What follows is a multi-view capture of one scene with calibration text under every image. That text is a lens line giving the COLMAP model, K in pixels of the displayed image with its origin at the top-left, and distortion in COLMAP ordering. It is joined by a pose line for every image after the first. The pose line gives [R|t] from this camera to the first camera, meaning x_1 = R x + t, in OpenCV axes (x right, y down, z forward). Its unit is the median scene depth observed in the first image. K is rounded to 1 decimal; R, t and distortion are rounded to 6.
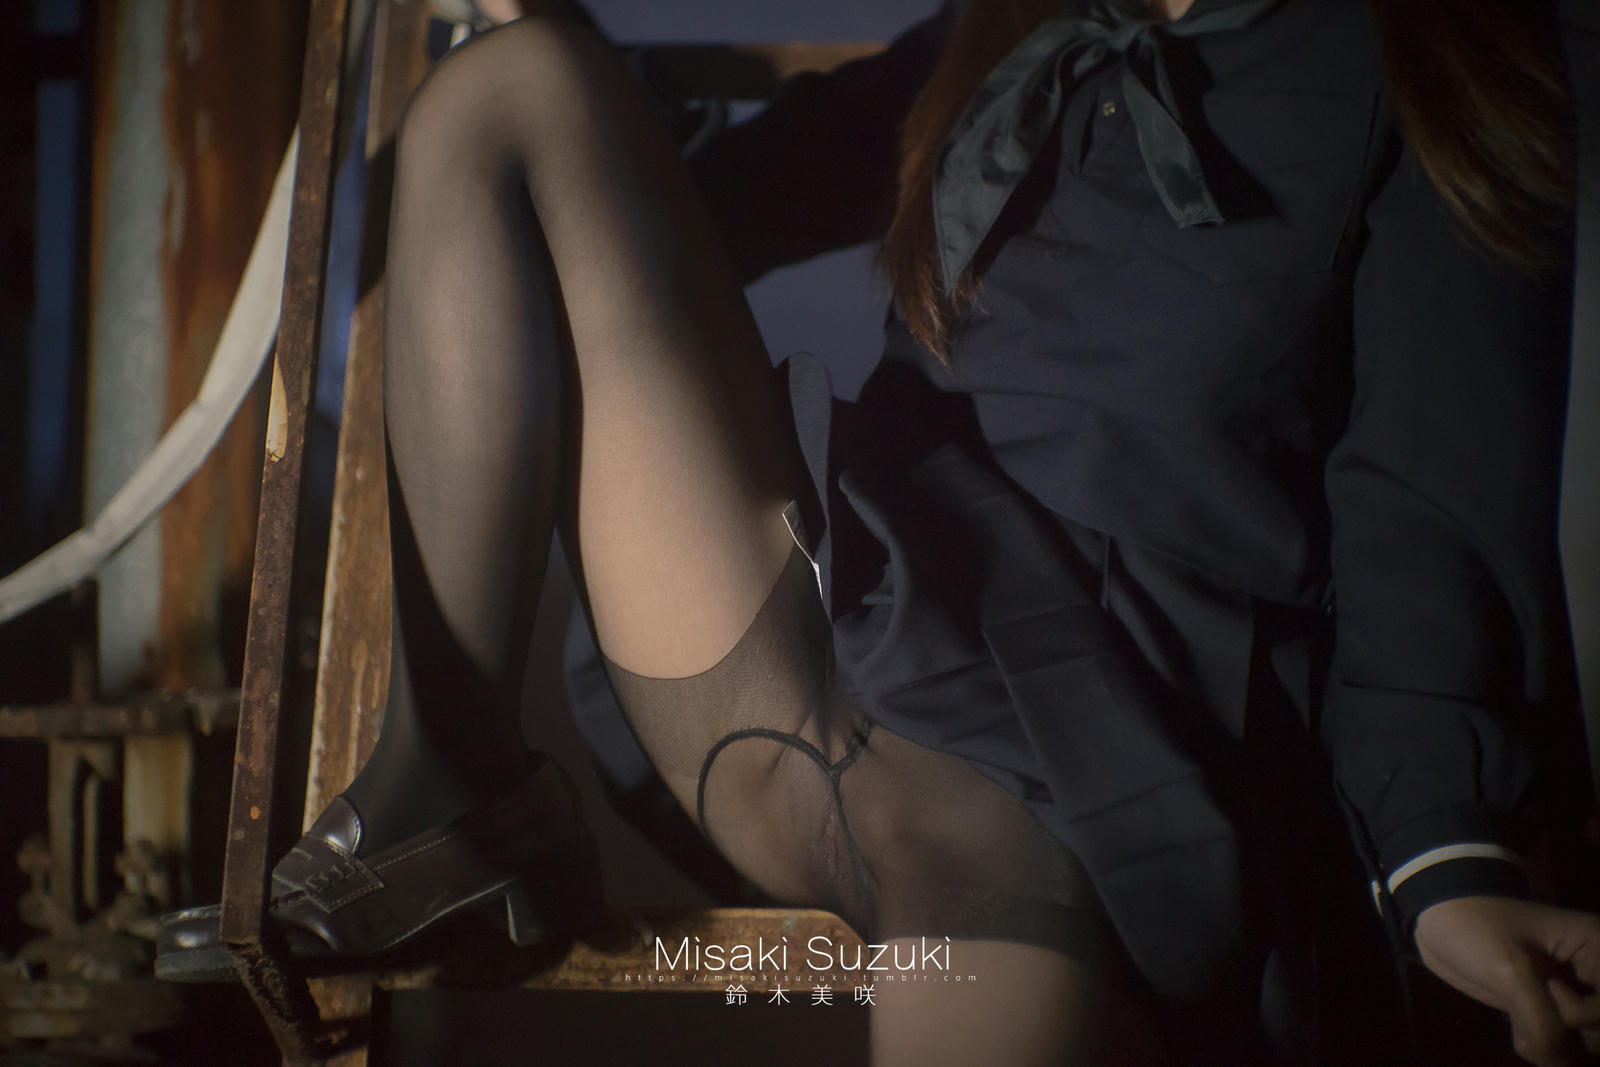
lens RADIAL K [[2445.4, 0, 800.0], [0, 2445.4, 533.5], [0, 0, 1]] dist [-0.053904, -0.292432]
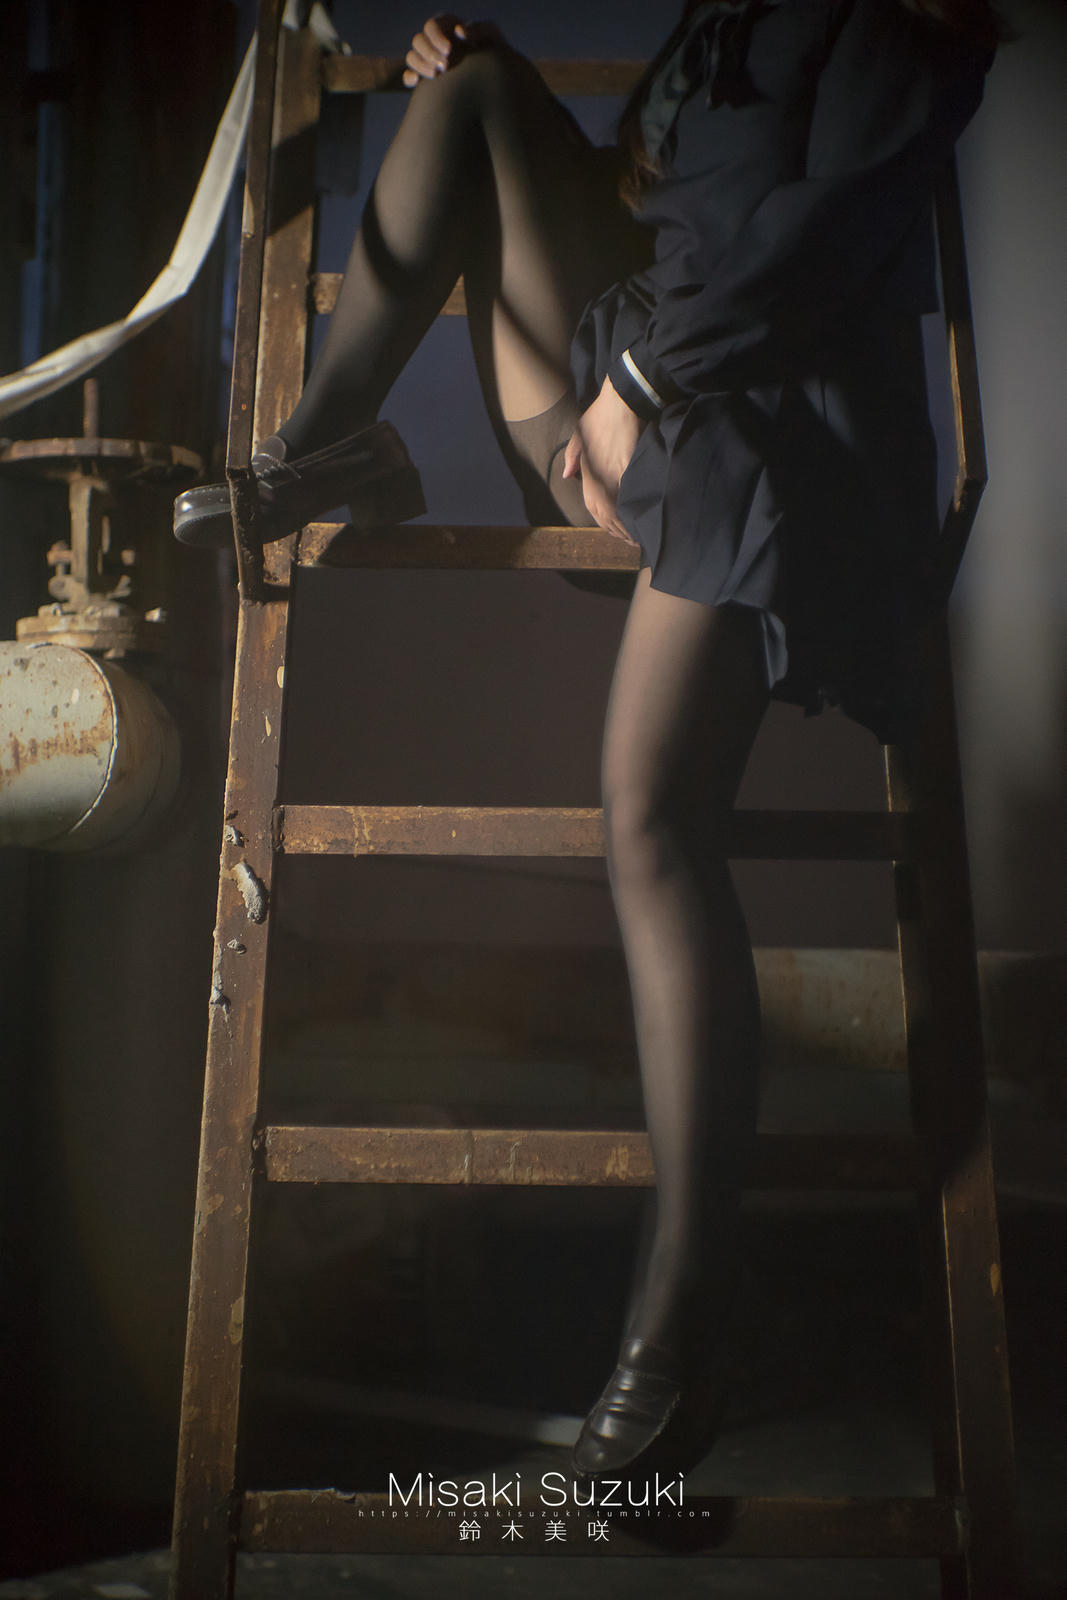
lens RADIAL K [[2445.4, 0, 533.5], [0, 2445.4, 800.0], [0, 0, 1]] dist [-0.053904, -0.292432]
pose [[0.999982, 0.005828, -0.001244, -0.002583], [-0.005845, 0.999888, -0.013783, 0.374674], [0.001164, 0.013790, 0.999904, -0.711116]]
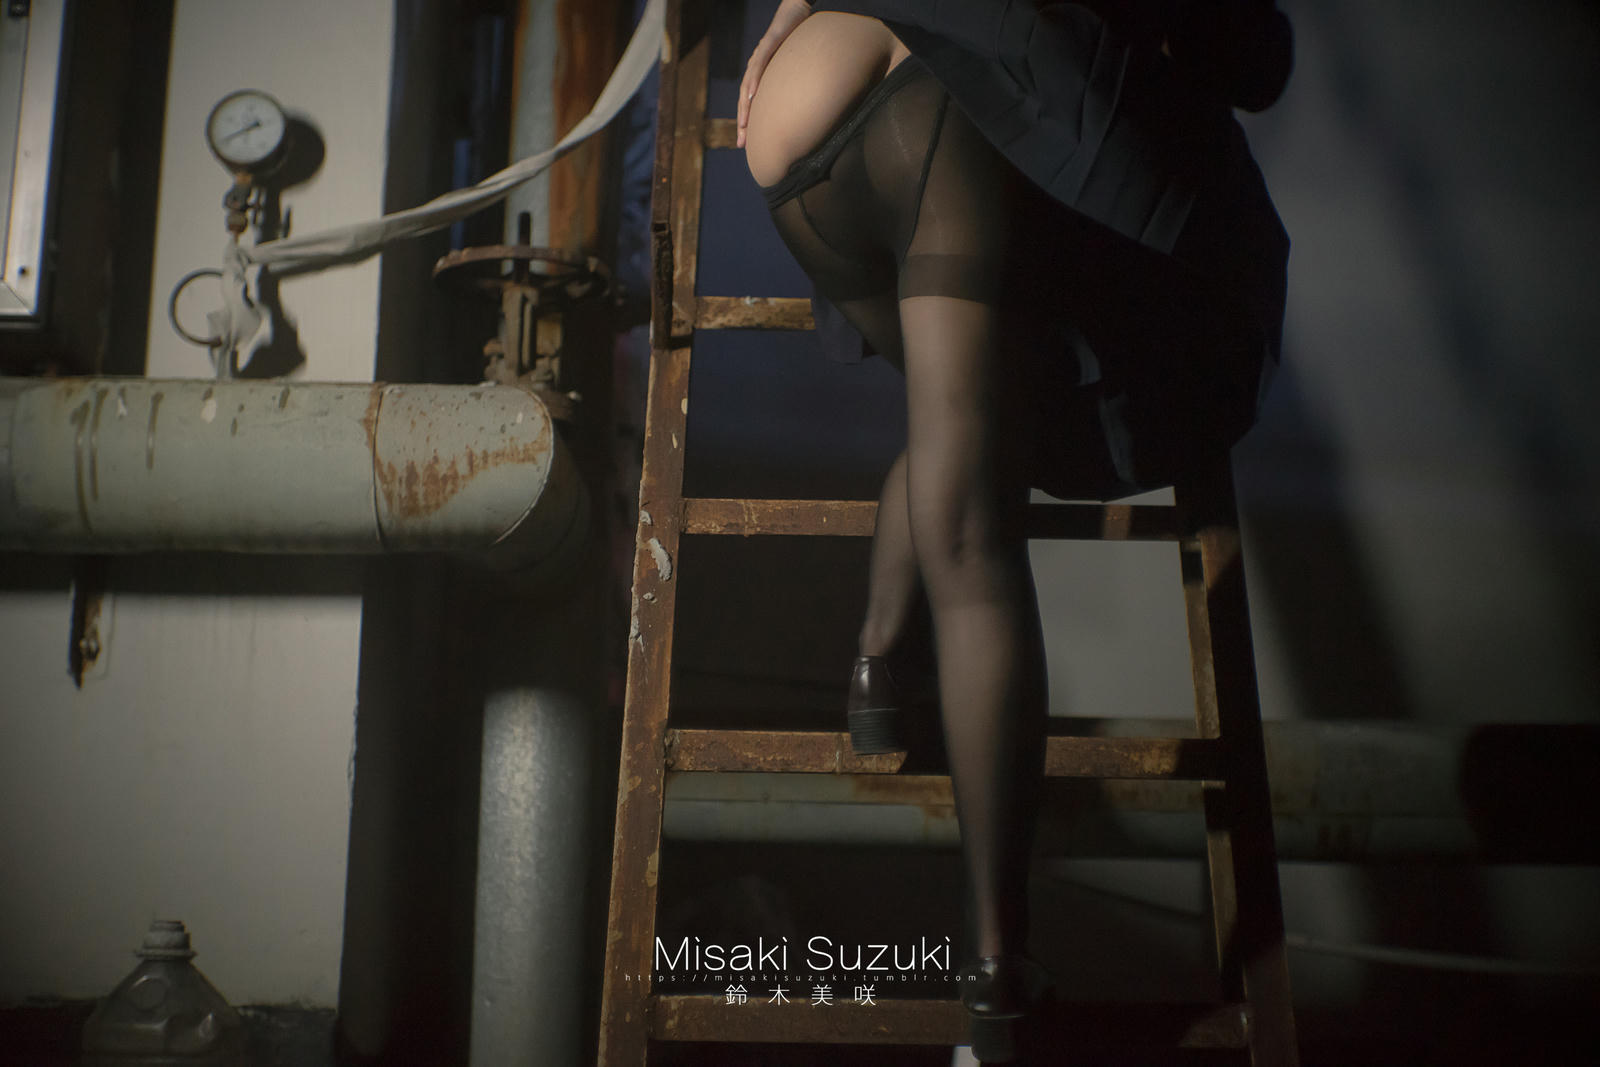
lens RADIAL K [[2445.4, 0, 800.0], [0, 2445.4, 533.5], [0, 0, 1]] dist [-0.053904, -0.292432]
pose [[0.999849, 0.012504, -0.012082, -0.053251], [-0.014490, 0.983290, -0.181466, 0.752866], [0.009611, 0.181614, 0.983323, -1.069121]]
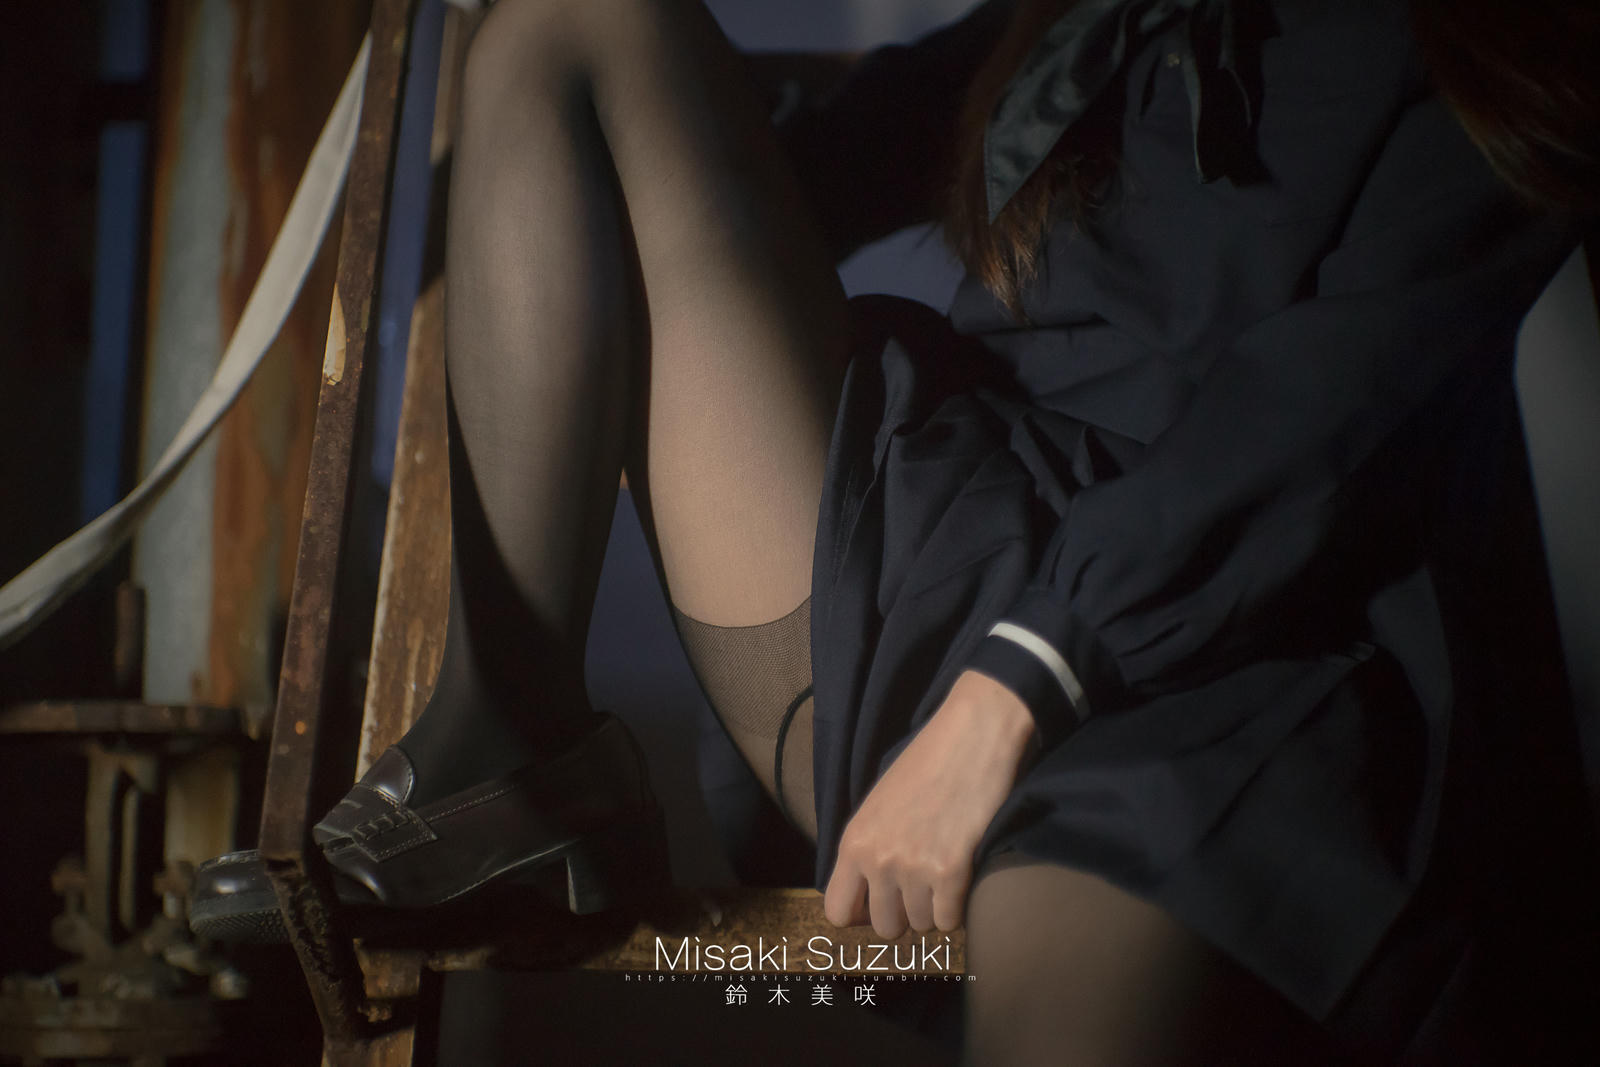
lens RADIAL K [[2445.4, 0, 800.0], [0, 2445.4, 533.5], [0, 0, 1]] dist [-0.053904, -0.292432]
pose [[0.999724, -0.000079, -0.023508, -0.008353], [-0.002581, 0.993578, -0.113122, 0.126564], [0.023366, 0.113152, 0.993303, 0.055021]]
